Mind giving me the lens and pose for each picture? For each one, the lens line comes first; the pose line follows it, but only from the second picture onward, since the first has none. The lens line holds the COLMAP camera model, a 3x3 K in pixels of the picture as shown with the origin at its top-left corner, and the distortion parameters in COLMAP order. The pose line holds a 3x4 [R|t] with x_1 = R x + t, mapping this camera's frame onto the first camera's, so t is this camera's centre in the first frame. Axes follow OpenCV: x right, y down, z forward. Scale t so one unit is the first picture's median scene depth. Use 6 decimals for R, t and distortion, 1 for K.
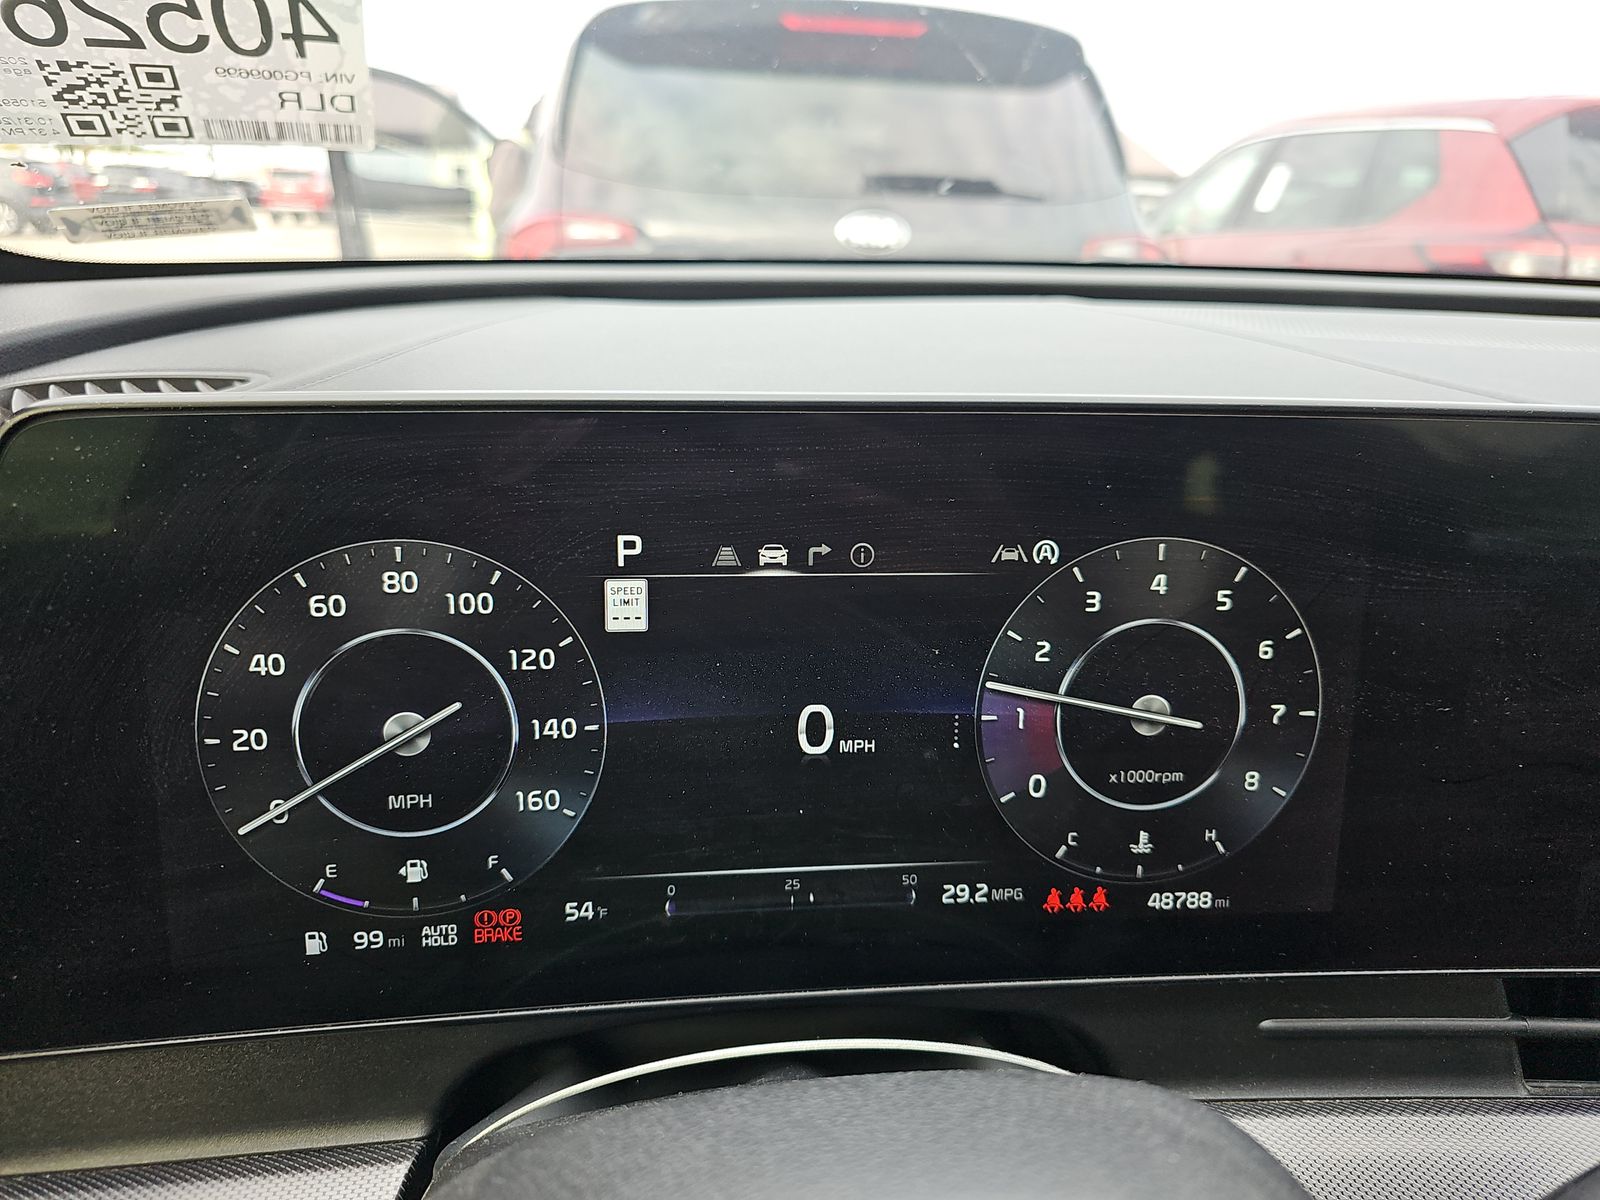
lens RADIAL K [[1071.2, 0, 800.0], [0, 1071.2, 600.0], [0, 0, 1]] dist [-0.013684, 0.001099]
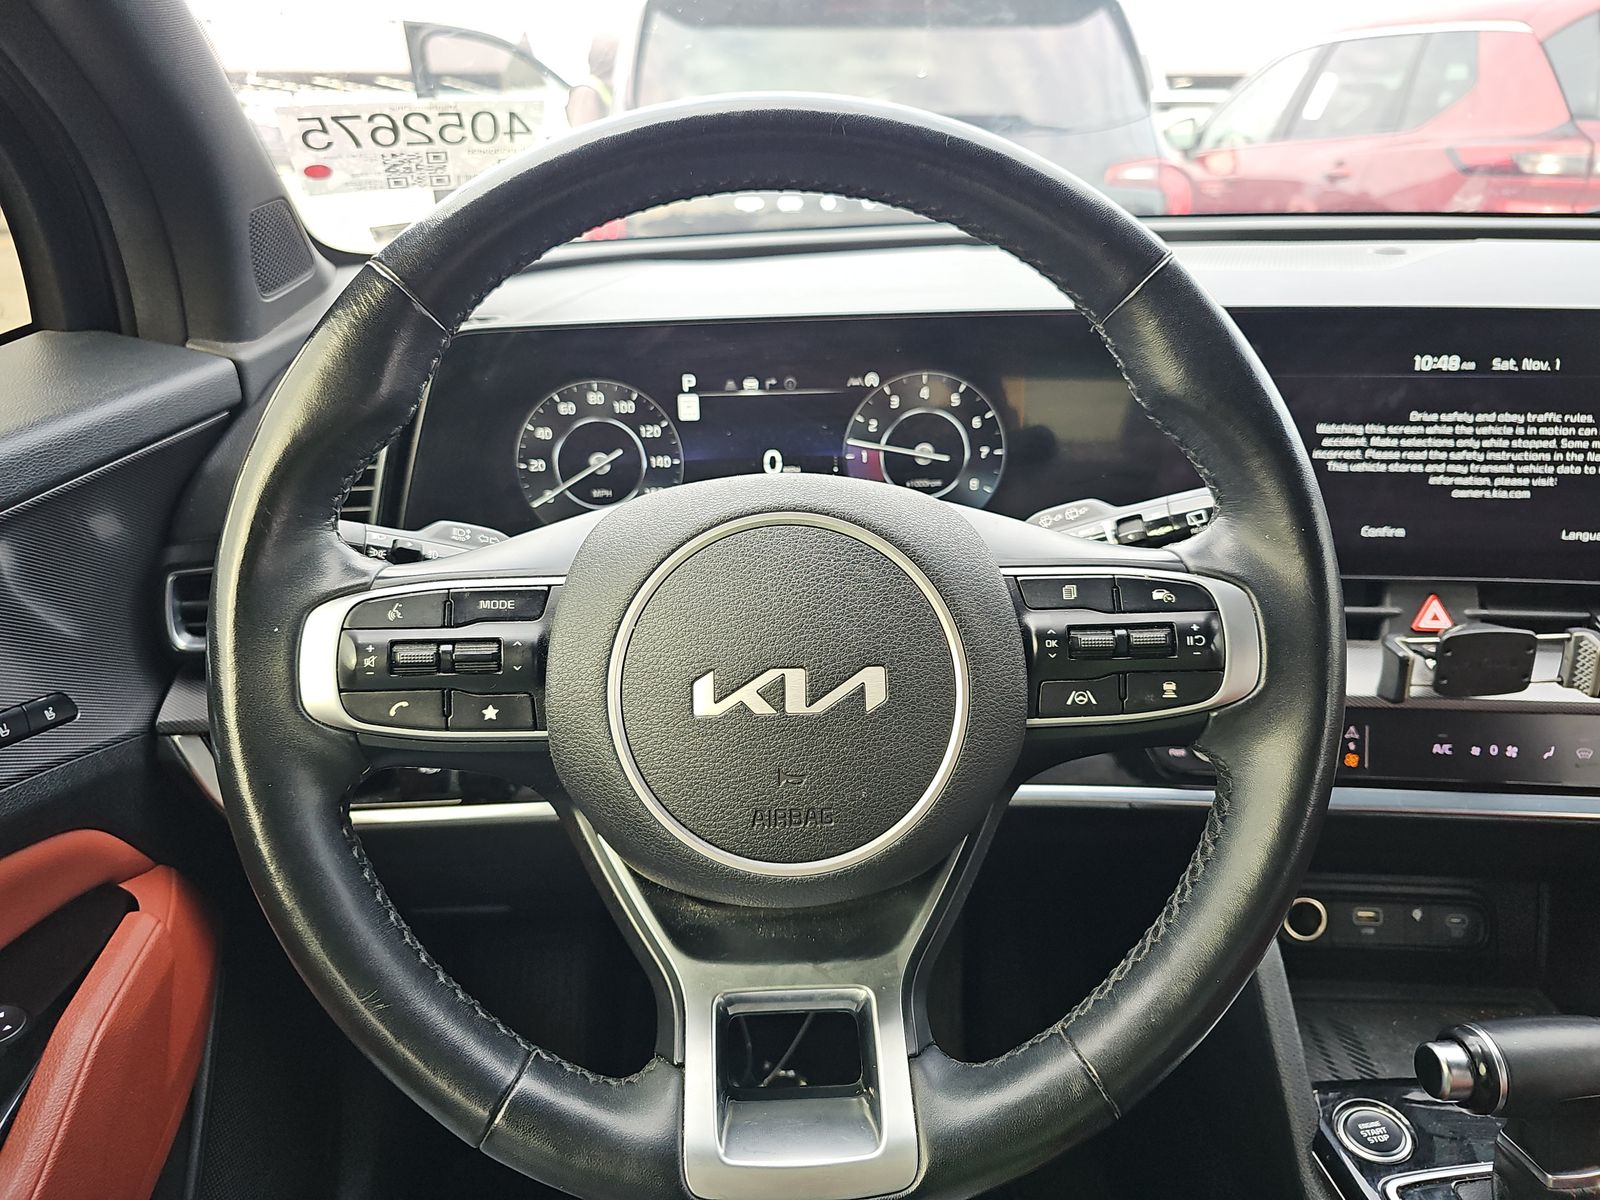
lens RADIAL K [[1034.8, 0, 800.0], [0, 1034.8, 600.0], [0, 0, 1]] dist [-0.003815, -0.001691]
pose [[0.997102, -0.018821, -0.073716, 0.225412], [0.024151, 0.997105, 0.072103, 0.251617], [0.072146, -0.073674, 0.994669, -1.193540]]
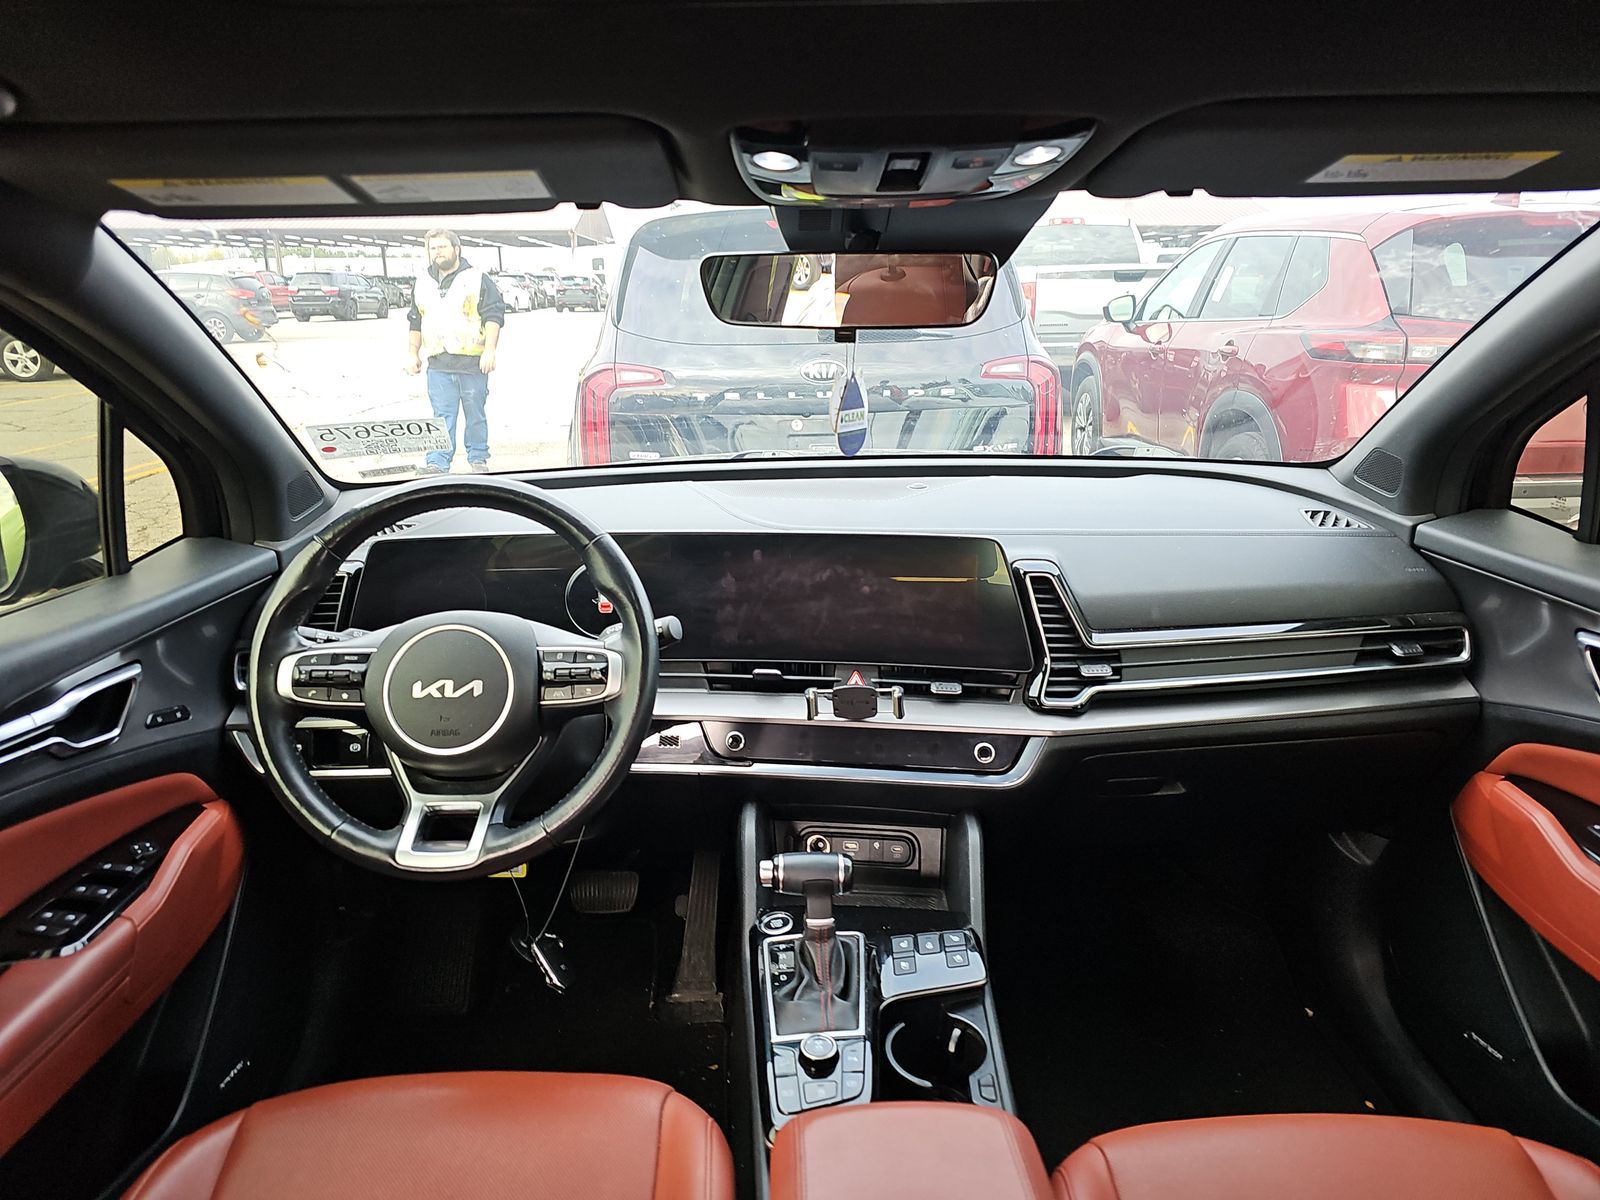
lens RADIAL K [[997.6, 0, 800.0], [0, 997.6, 600.0], [0, 0, 1]] dist [0.004932, 0.000396]
pose [[0.993703, -0.018860, -0.110448, 1.622570], [0.013919, 0.998874, -0.045344, 0.316204], [0.111179, 0.043521, 0.992847, -3.124763]]
